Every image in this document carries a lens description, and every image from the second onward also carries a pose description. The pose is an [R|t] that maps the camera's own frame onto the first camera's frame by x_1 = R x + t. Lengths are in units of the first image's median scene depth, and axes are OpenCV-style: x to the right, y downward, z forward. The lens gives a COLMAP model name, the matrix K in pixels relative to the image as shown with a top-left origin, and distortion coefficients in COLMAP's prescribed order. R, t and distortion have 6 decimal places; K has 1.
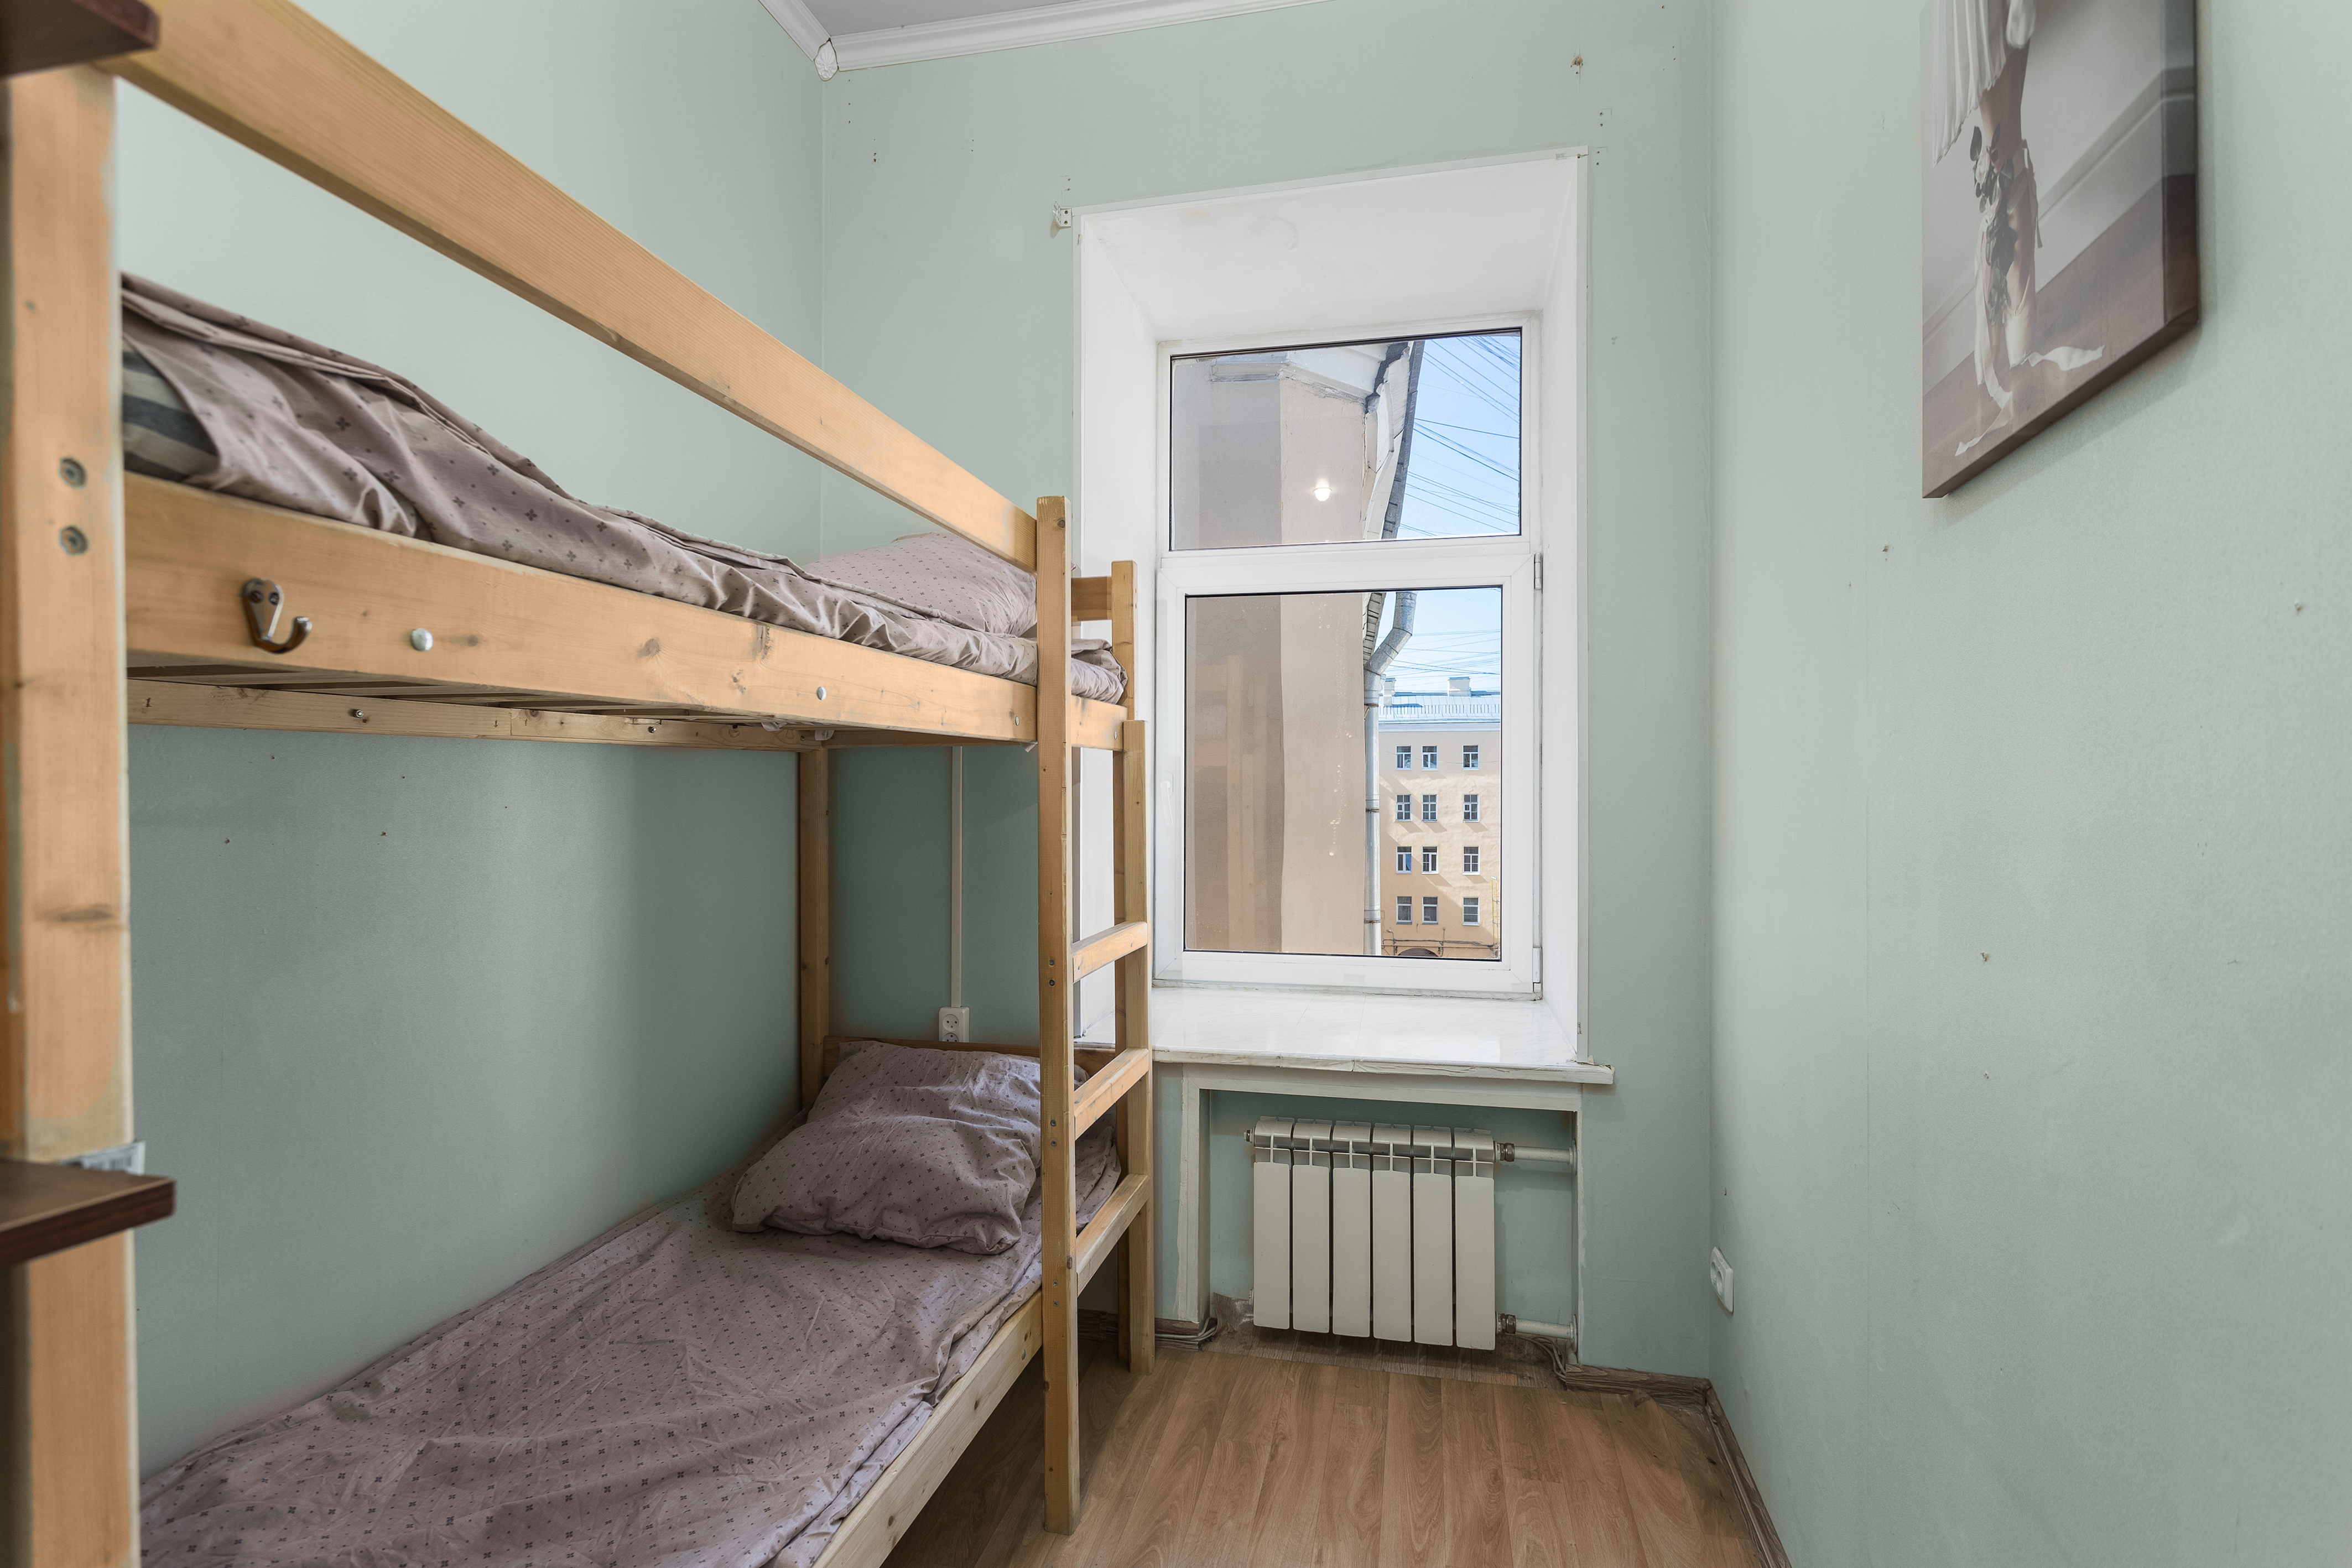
lens RADIAL K [[1125.1, 0, 1176.7], [0, 1125.1, 784.0], [0, 0, 1]] dist [-0.006496, 0.000203]
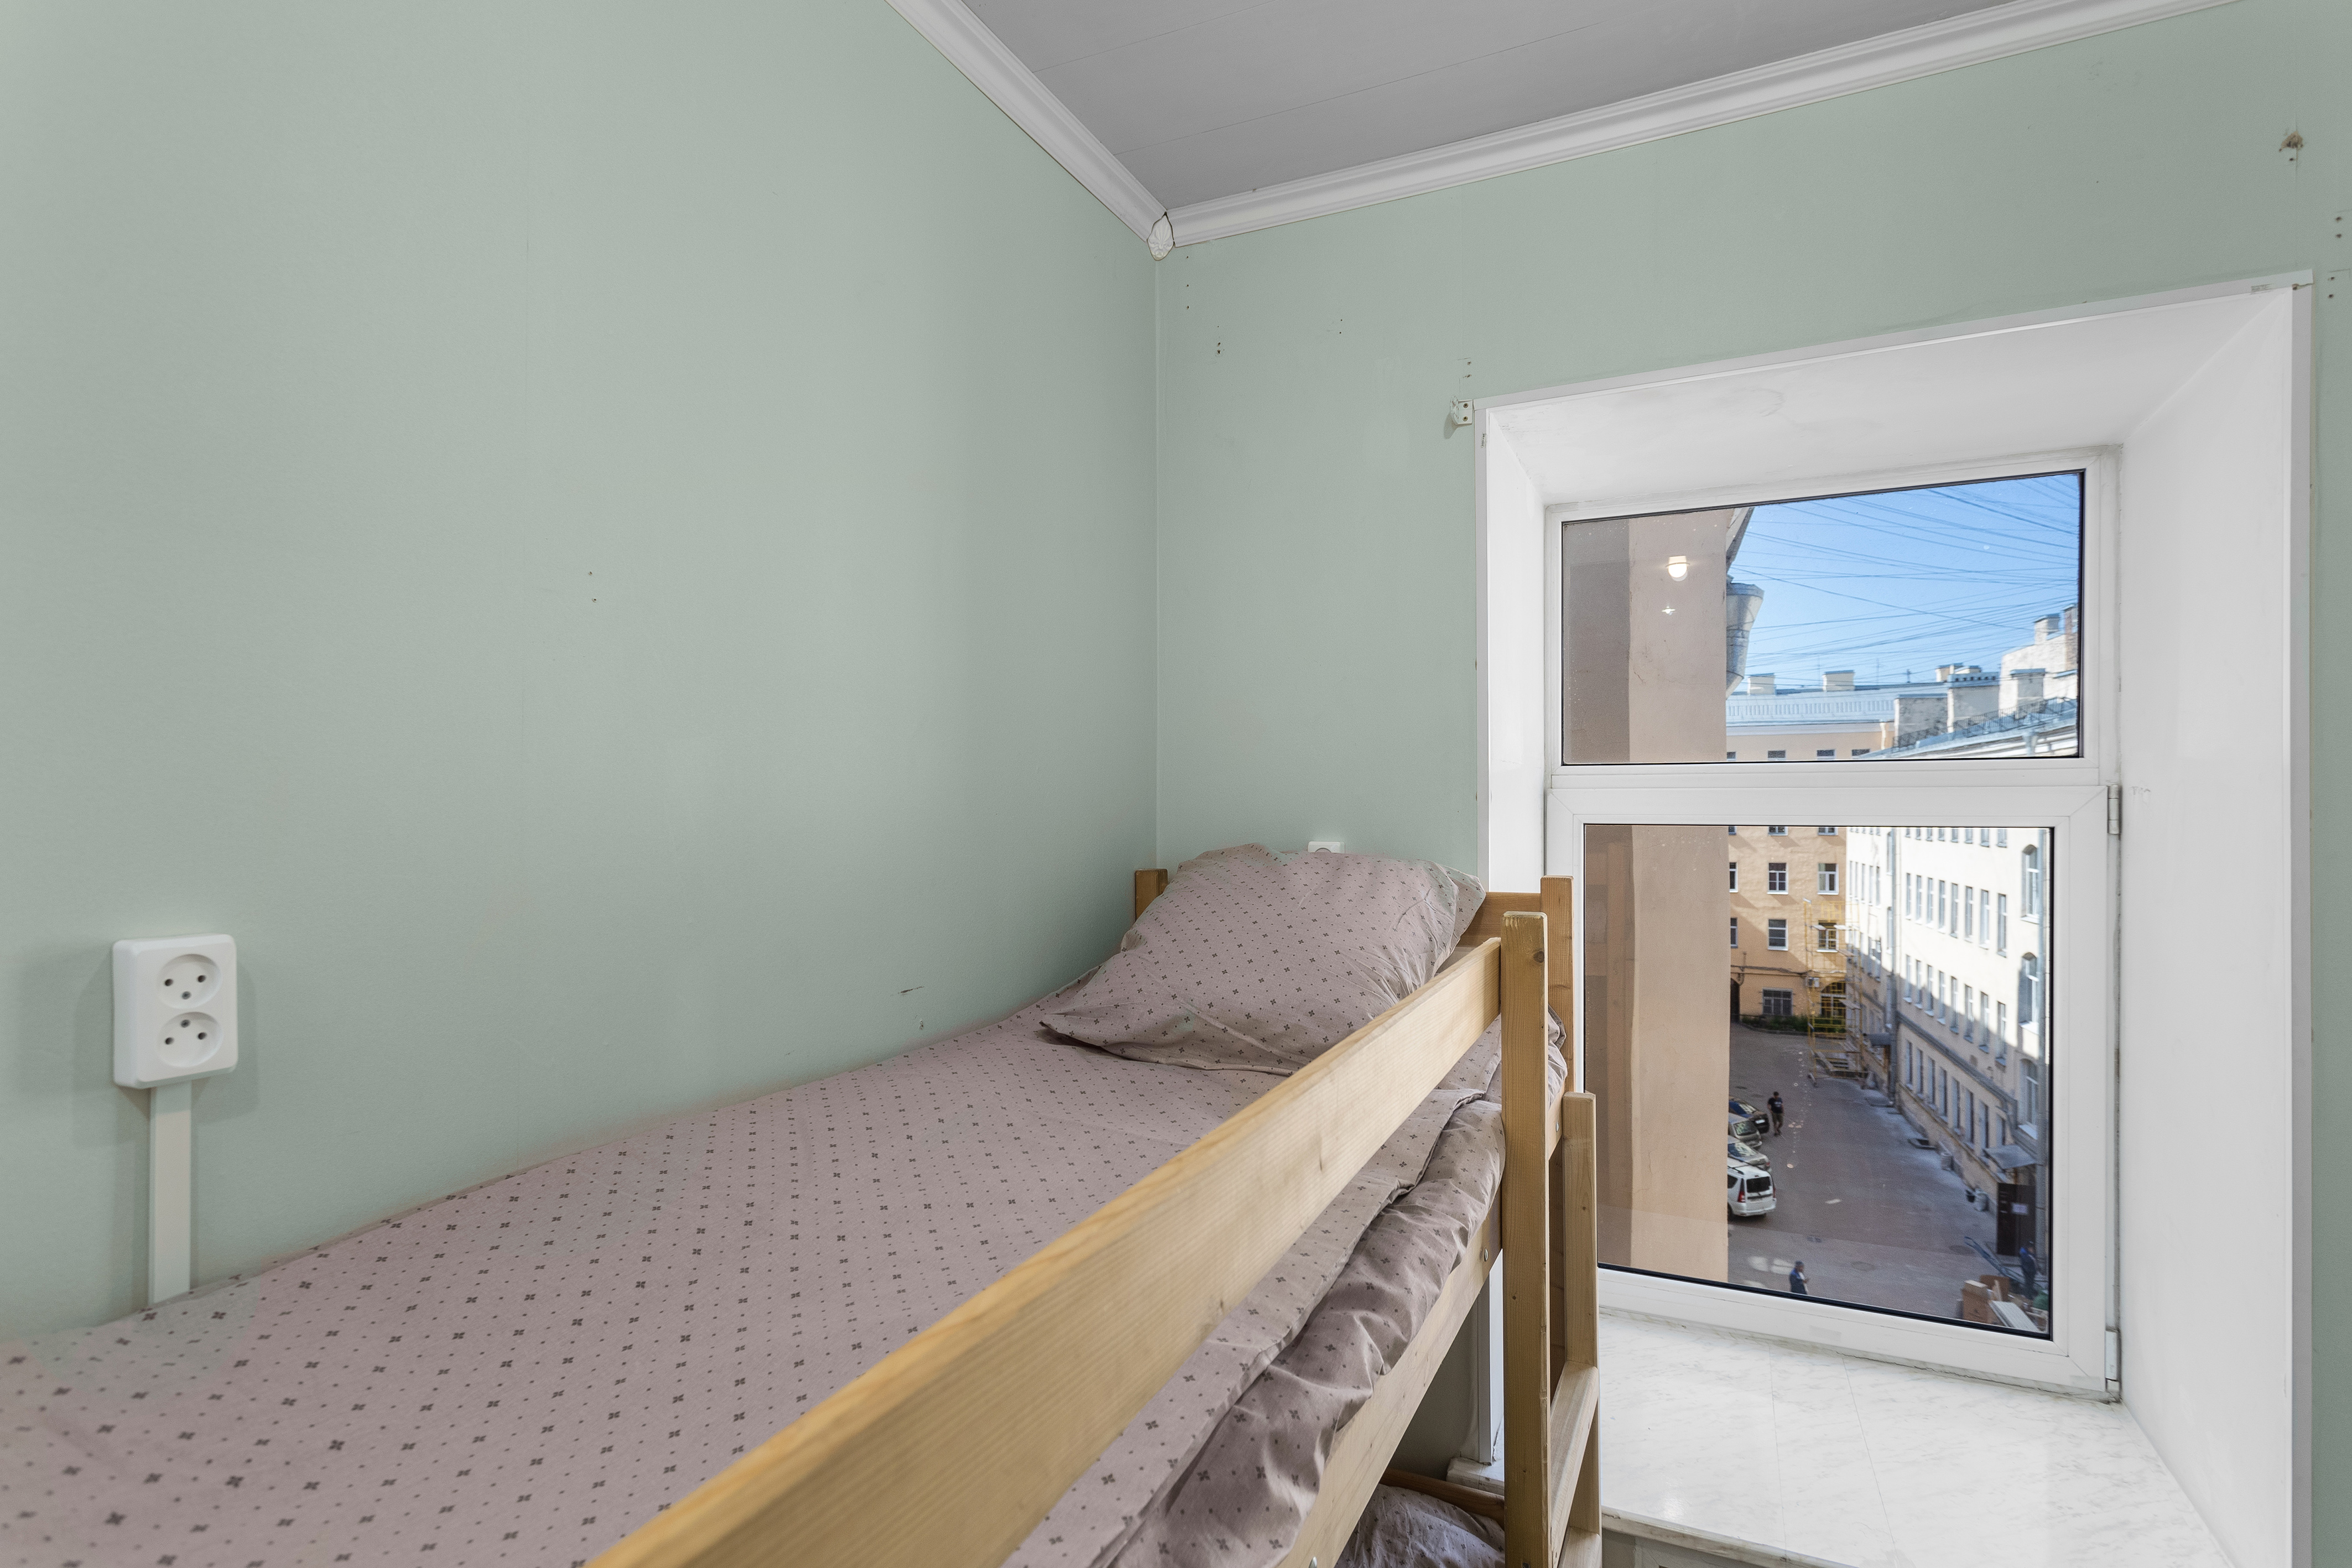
lens RADIAL K [[1125.1, 0, 1163.6], [0, 1125.1, 787.7], [0, 0, 1]] dist [-0.006496, 0.000203]
pose [[0.972266, -0.004533, -0.233832, -0.102565], [0.005994, 0.999967, 0.005539, -0.211339], [0.233799, -0.006787, 0.972261, 0.161049]]
